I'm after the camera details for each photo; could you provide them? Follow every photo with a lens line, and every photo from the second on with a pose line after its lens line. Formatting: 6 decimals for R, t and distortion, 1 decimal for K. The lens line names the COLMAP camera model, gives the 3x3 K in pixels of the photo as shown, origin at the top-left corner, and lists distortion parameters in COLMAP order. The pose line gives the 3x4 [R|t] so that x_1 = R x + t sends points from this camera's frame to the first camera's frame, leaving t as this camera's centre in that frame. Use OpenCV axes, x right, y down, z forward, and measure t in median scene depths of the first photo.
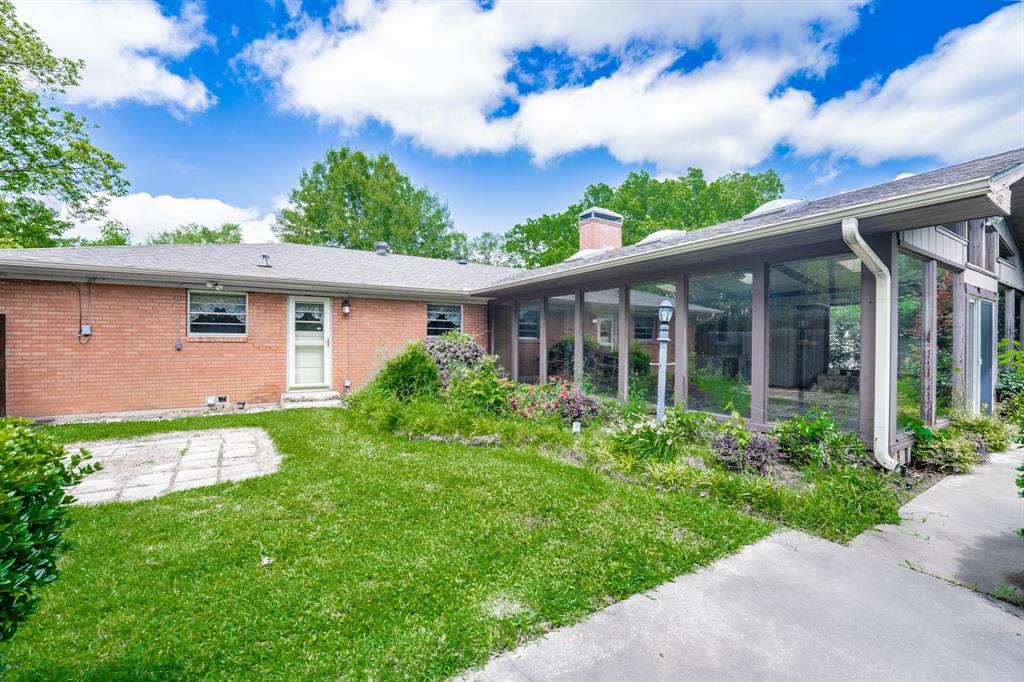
lens RADIAL K [[418.8, 0, 510.3], [0, 418.8, 343.4], [0, 0, 1]] dist [0.000578, 0.000266]
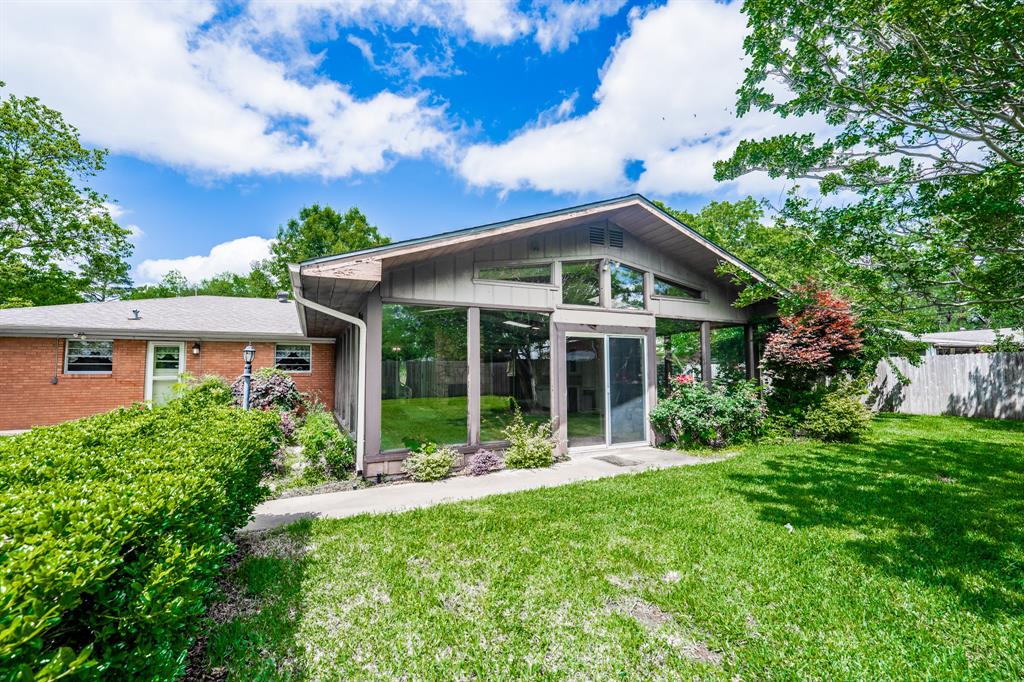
lens RADIAL K [[423.9, 0, 512.4], [0, 423.9, 351.6], [0, 0, 1]] dist [-0.001777, -0.000272]
pose [[0.993394, -0.016145, -0.113609, 0.700926], [0.009628, 0.998289, -0.057681, 0.003073], [0.114346, 0.056206, 0.991850, -0.154437]]
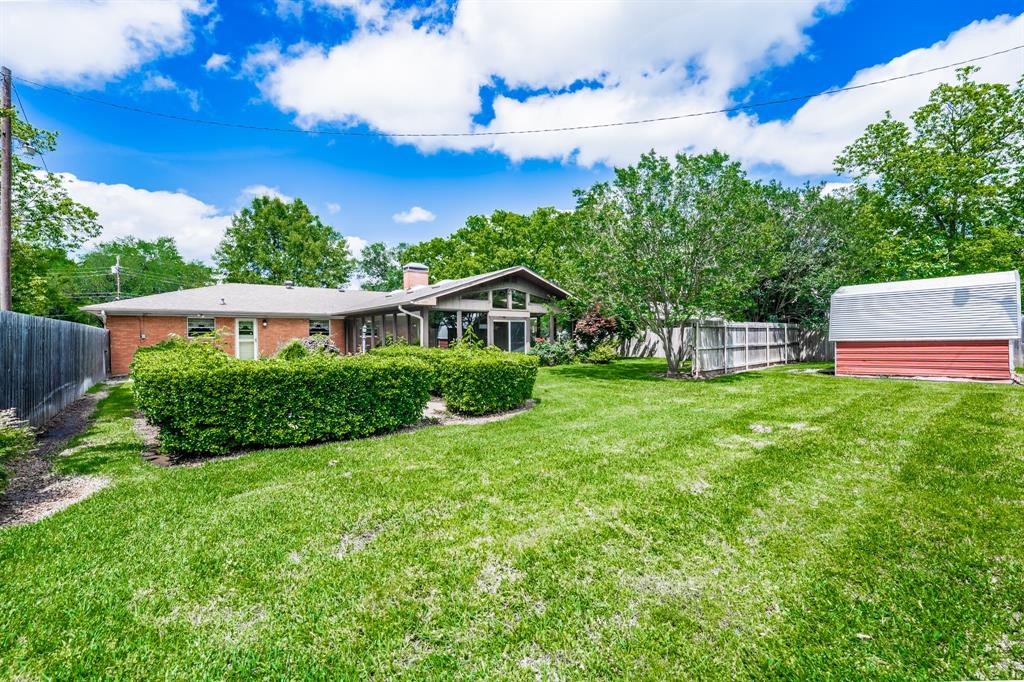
lens RADIAL K [[426.9, 0, 512.0], [0, 426.9, 341.0], [0, 0, 1]] dist [-0.017354, -0.000052]
pose [[0.991196, -0.014905, 0.131562, 0.543405], [0.014392, 0.999885, 0.004849, 0.009183], [-0.131620, -0.002913, 0.991296, -1.243744]]
